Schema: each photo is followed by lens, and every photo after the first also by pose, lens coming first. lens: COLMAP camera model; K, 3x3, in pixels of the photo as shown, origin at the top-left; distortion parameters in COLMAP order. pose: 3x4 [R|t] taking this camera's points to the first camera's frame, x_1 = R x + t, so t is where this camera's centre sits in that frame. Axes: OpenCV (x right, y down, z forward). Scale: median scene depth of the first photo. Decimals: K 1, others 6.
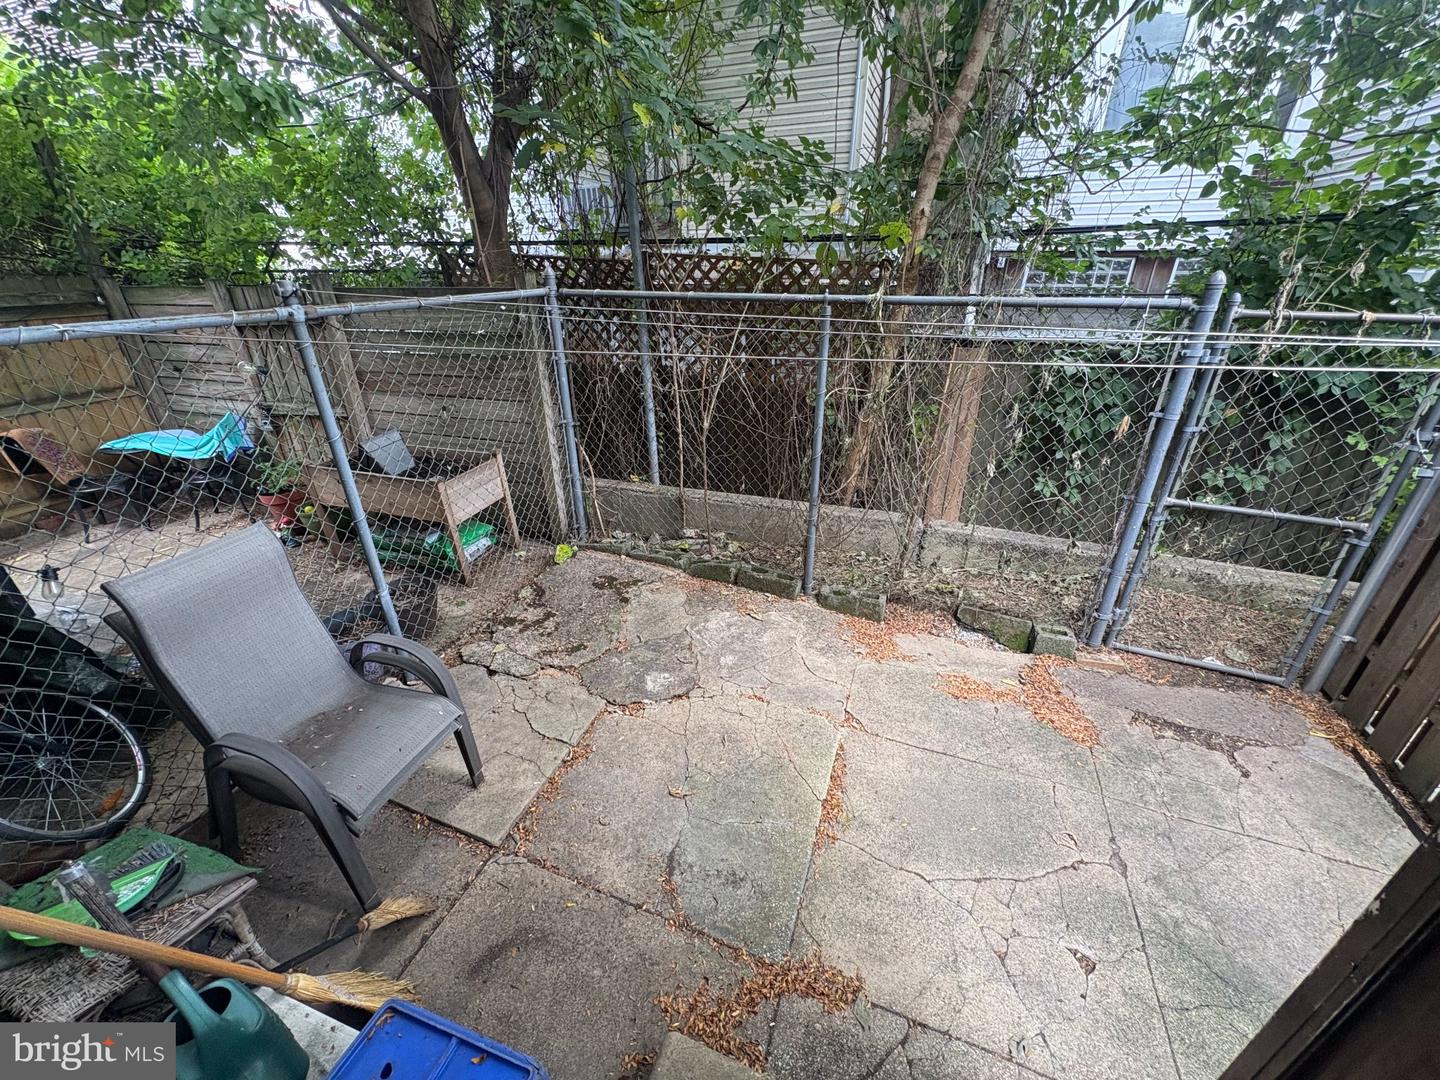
lens RADIAL K [[572.9, 0, 724.9], [0, 572.9, 544.9], [0, 0, 1]] dist [-0.000666, 0.000014]
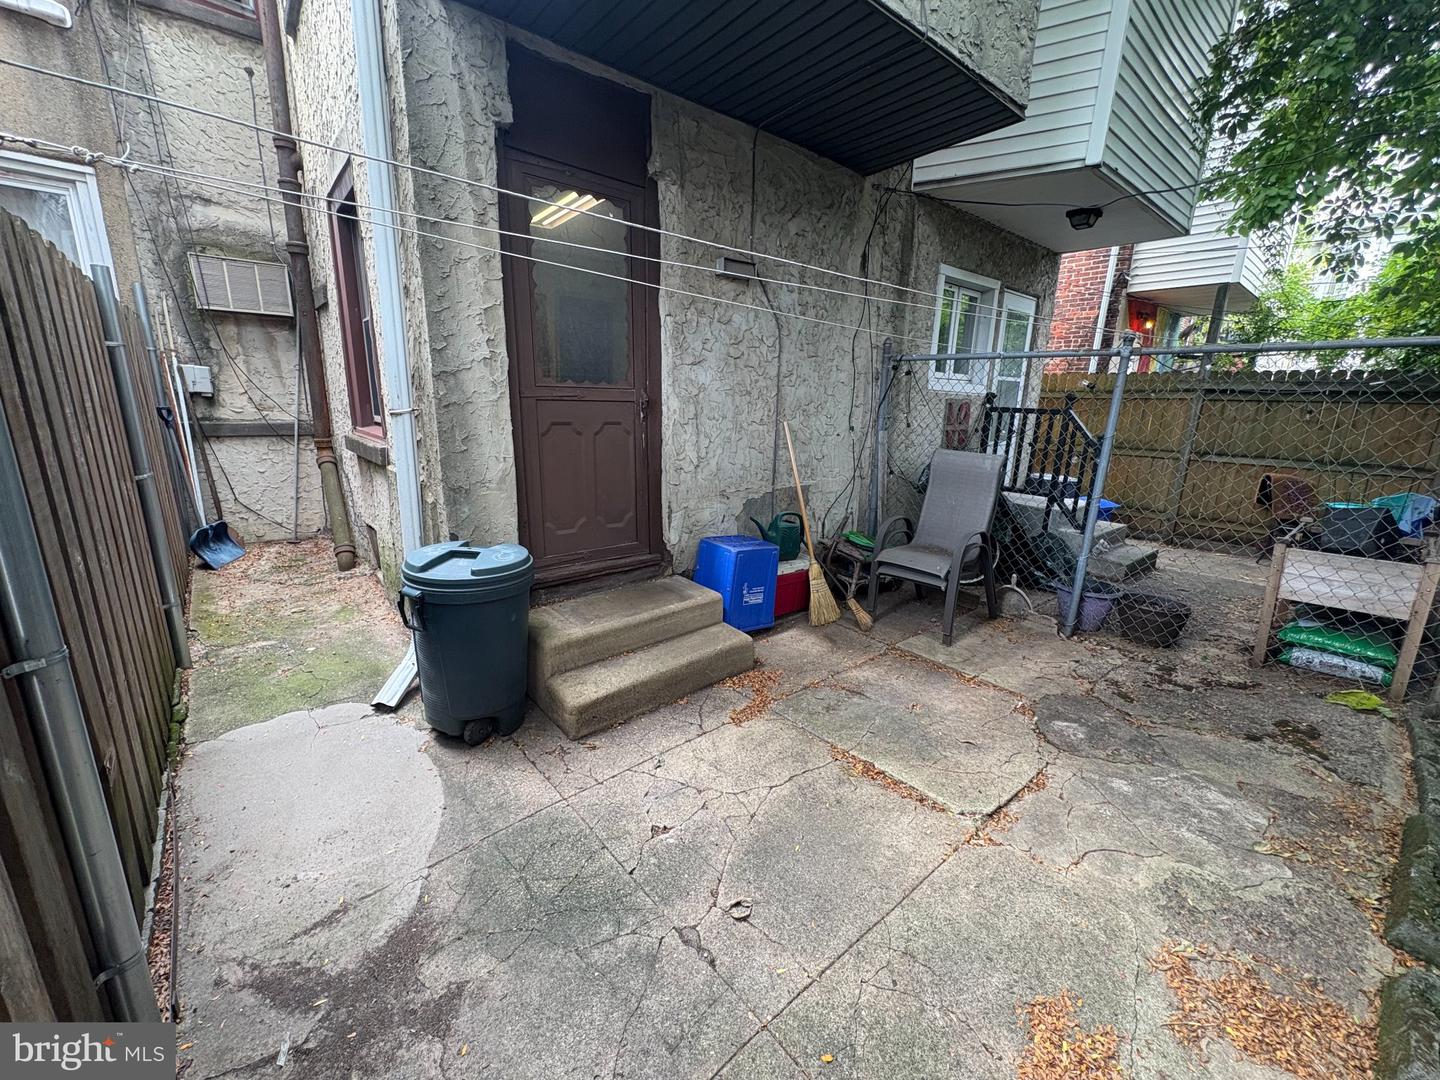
lens RADIAL K [[572.9, 0, 717.5], [0, 572.9, 544.2], [0, 0, 1]] dist [-0.000666, 0.000014]
pose [[-0.504356, 0.206102, -0.838539, 0.804842], [-0.406801, 0.799868, 0.441276, -0.159419], [0.761668, 0.563679, -0.319576, 0.647222]]
